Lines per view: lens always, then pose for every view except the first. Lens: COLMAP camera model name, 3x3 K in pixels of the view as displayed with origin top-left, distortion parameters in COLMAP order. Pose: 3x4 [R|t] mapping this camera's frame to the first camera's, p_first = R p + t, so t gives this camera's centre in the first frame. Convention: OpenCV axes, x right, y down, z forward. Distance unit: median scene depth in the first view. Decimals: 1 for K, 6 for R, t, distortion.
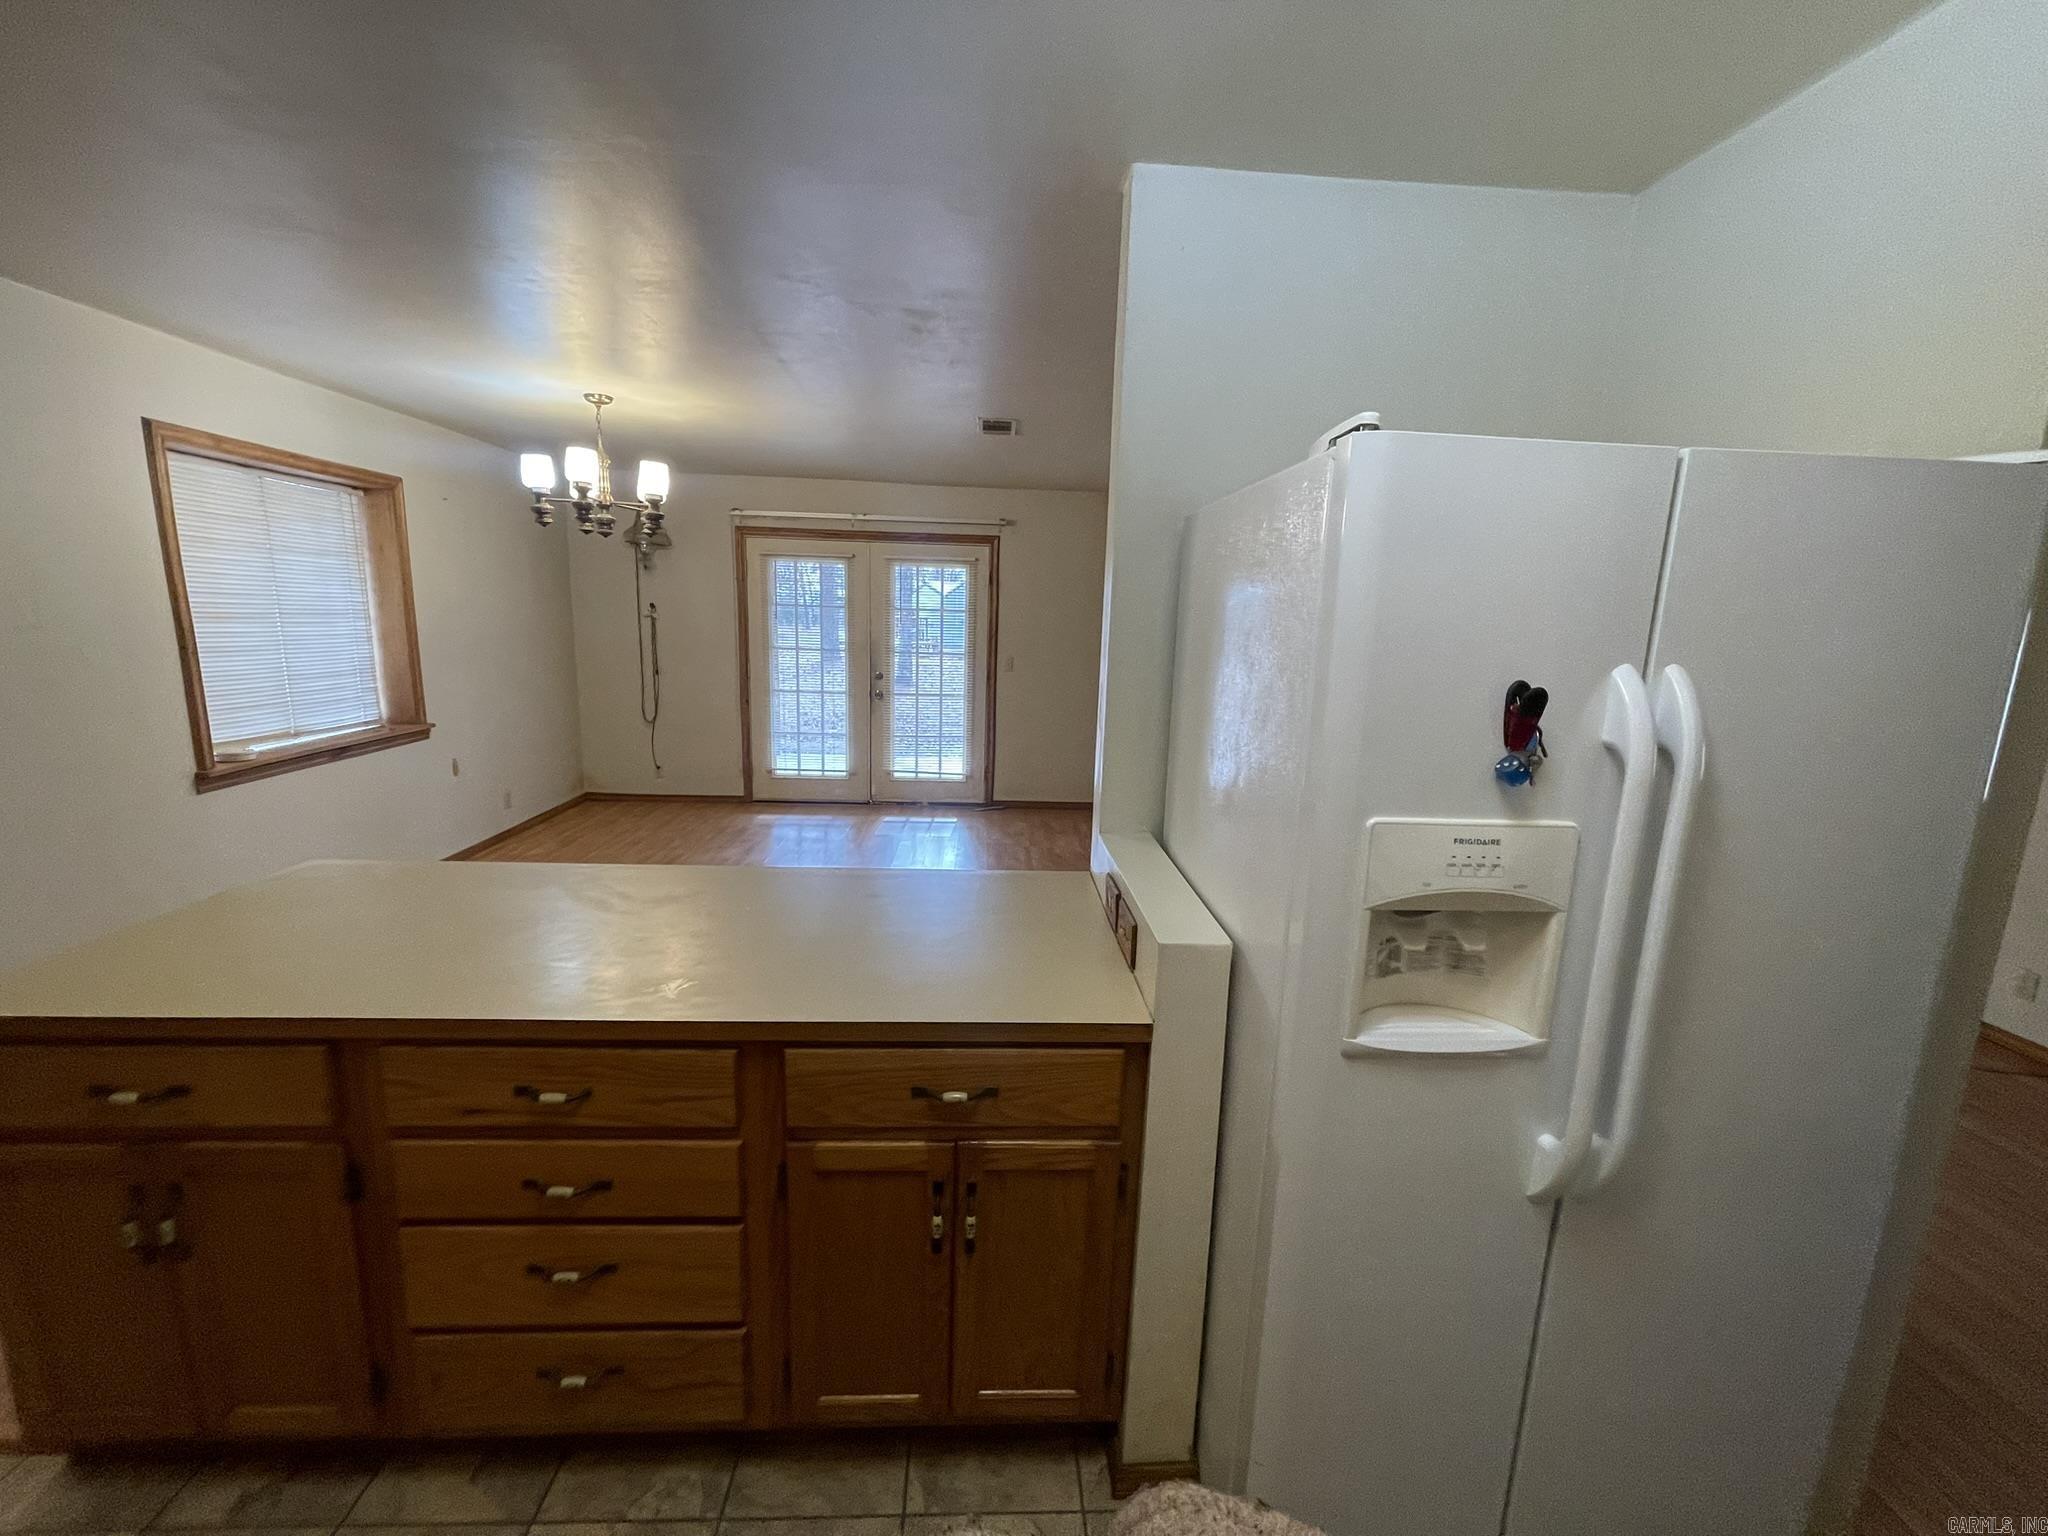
lens RADIAL K [[825.4, 0, 1019.5], [0, 825.4, 764.5], [0, 0, 1]] dist [-0.002346, 0.000587]
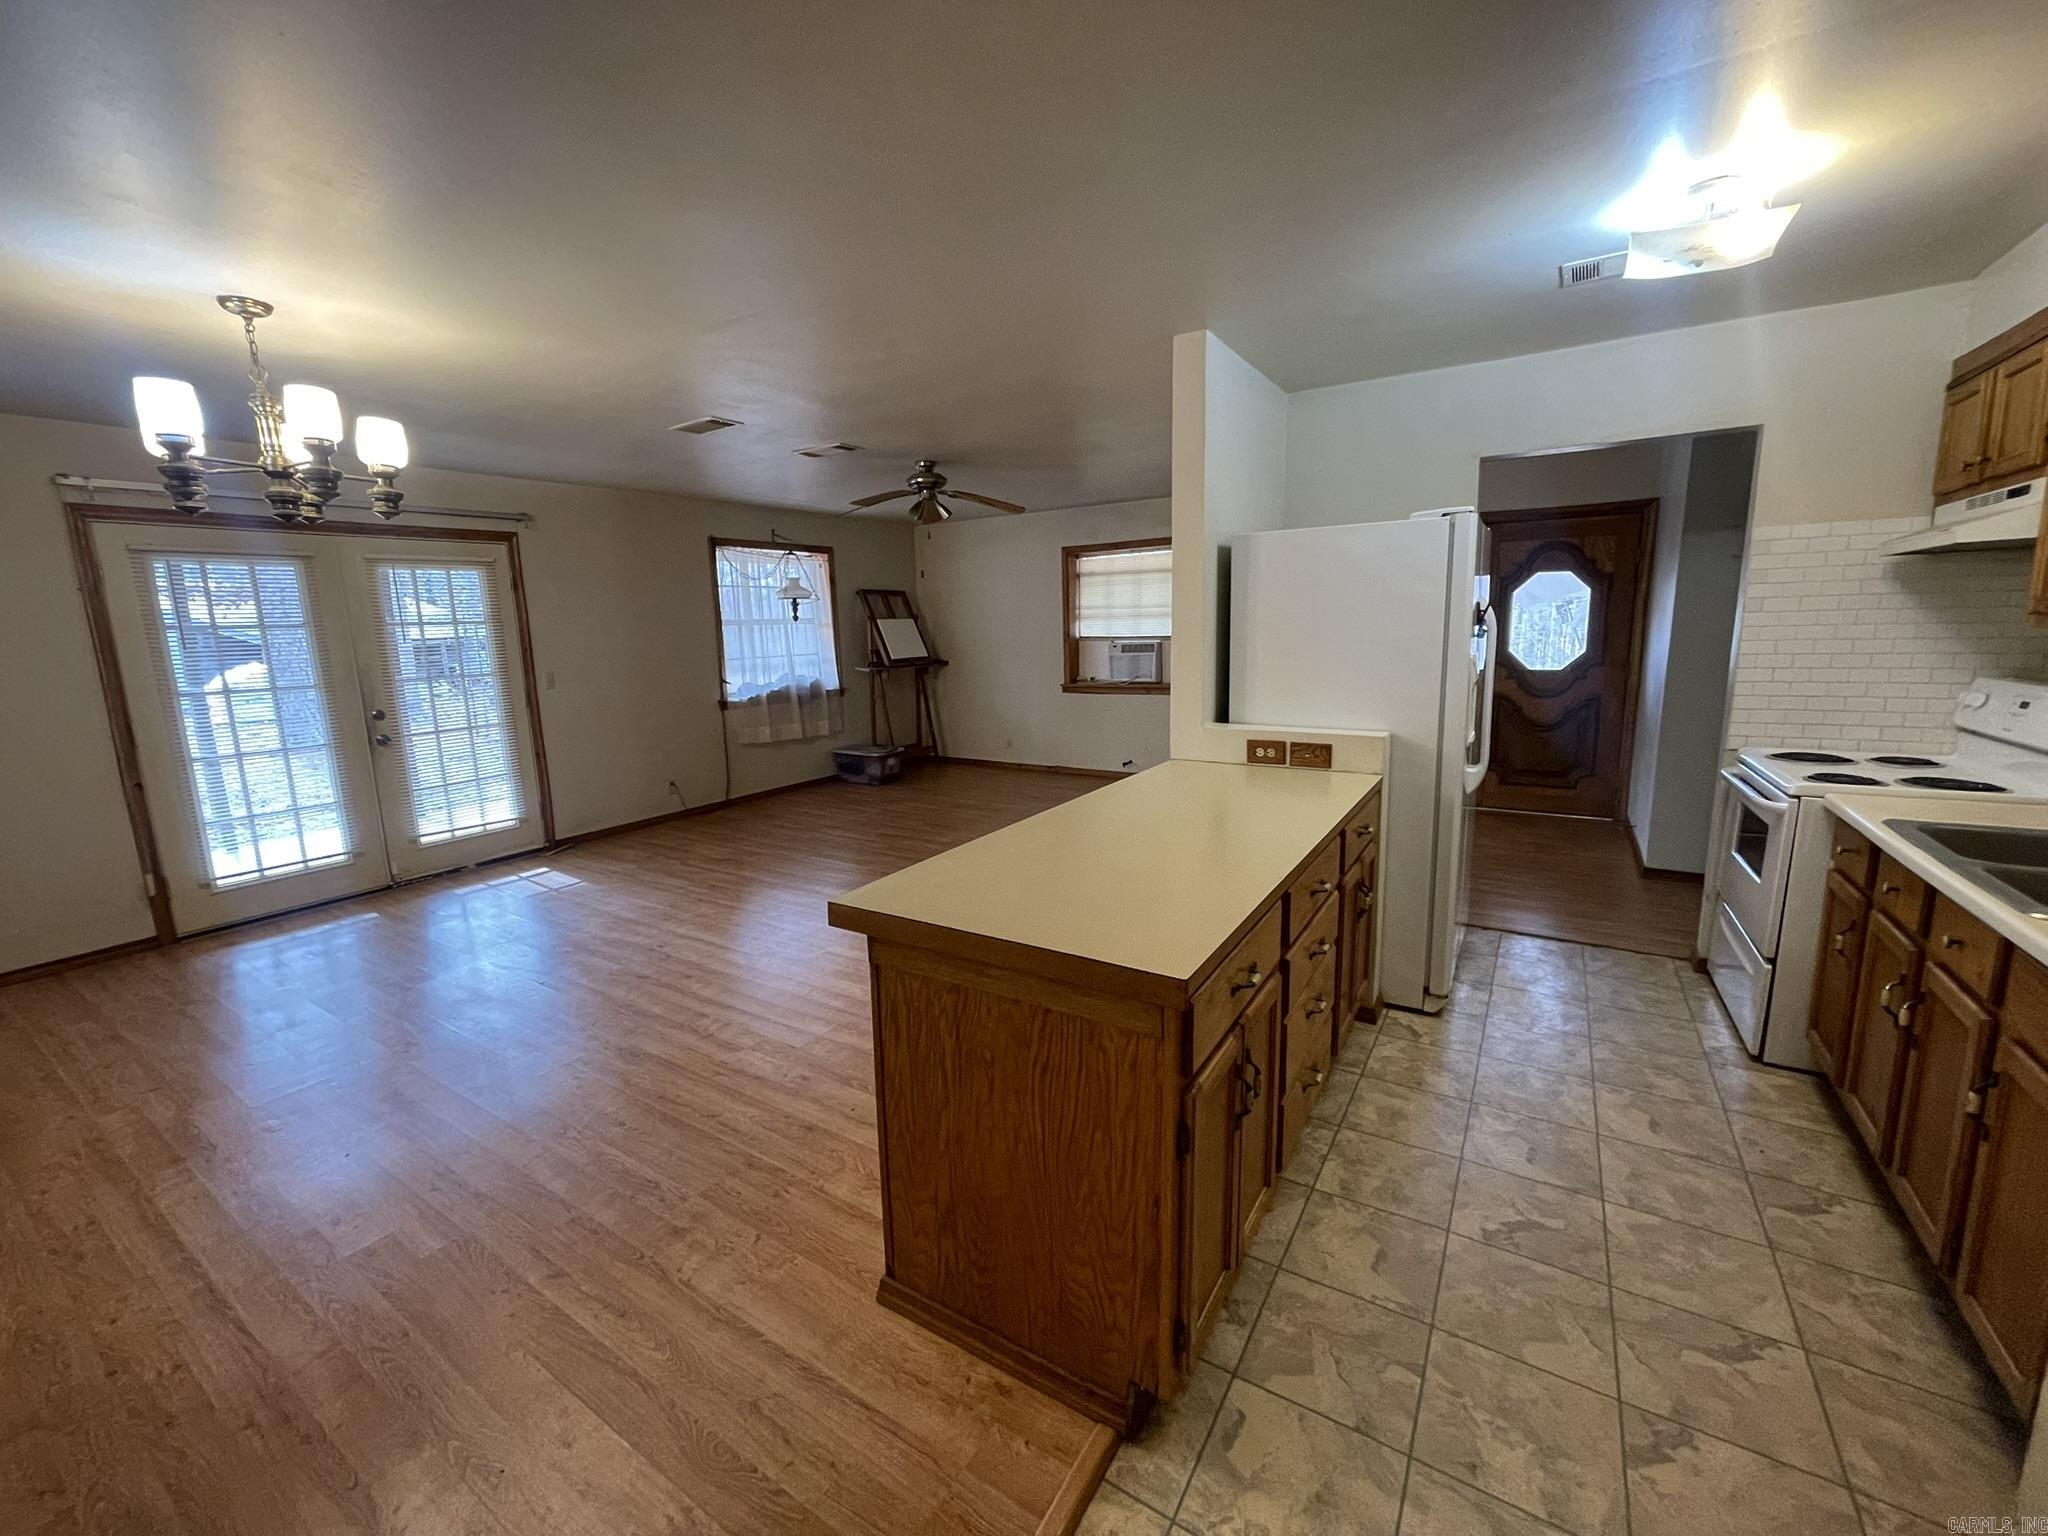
lens RADIAL K [[825.4, 0, 1014.1], [0, 825.4, 763.2], [0, 0, 1]] dist [-0.002346, 0.000587]
pose [[0.580827, -0.188447, 0.791914, -0.441499], [0.194825, 0.976743, 0.089537, -0.019572], [-0.790369, 0.102279, 0.604033, 0.098847]]
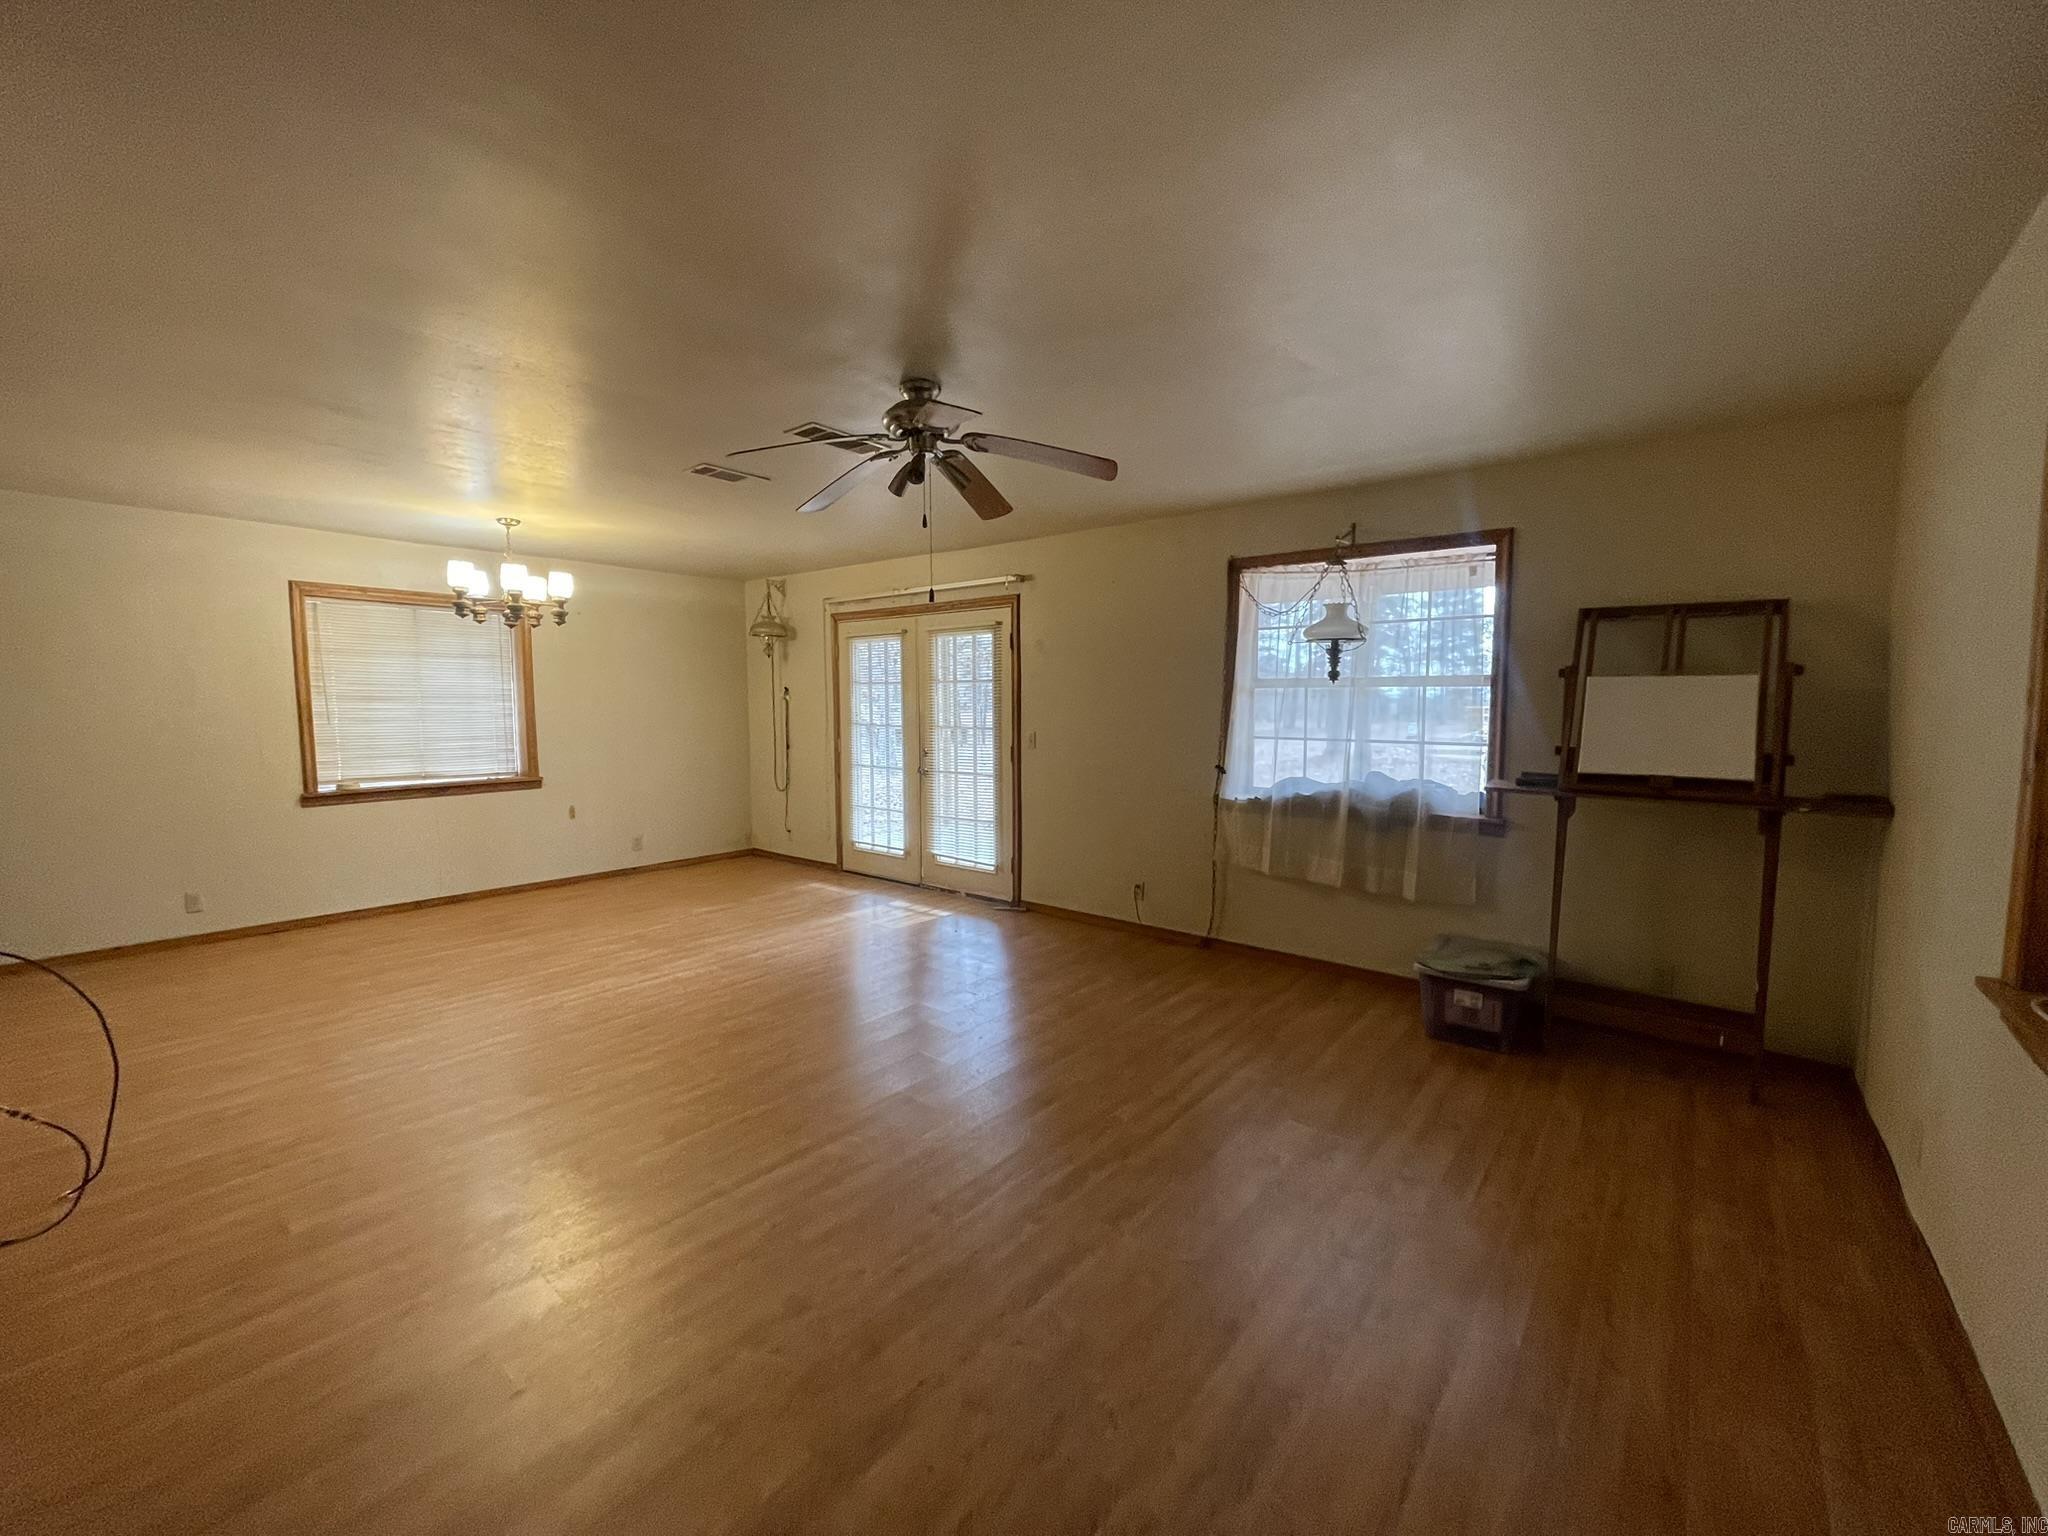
lens RADIAL K [[825.4, 0, 1020.4], [0, 825.4, 765.7], [0, 0, 1]] dist [-0.002346, 0.000587]
pose [[0.745033, 0.019880, -0.666731, 0.556333], [-0.097492, 0.992067, -0.079362, -0.027409], [0.659864, 0.124128, 0.741061, 0.372773]]
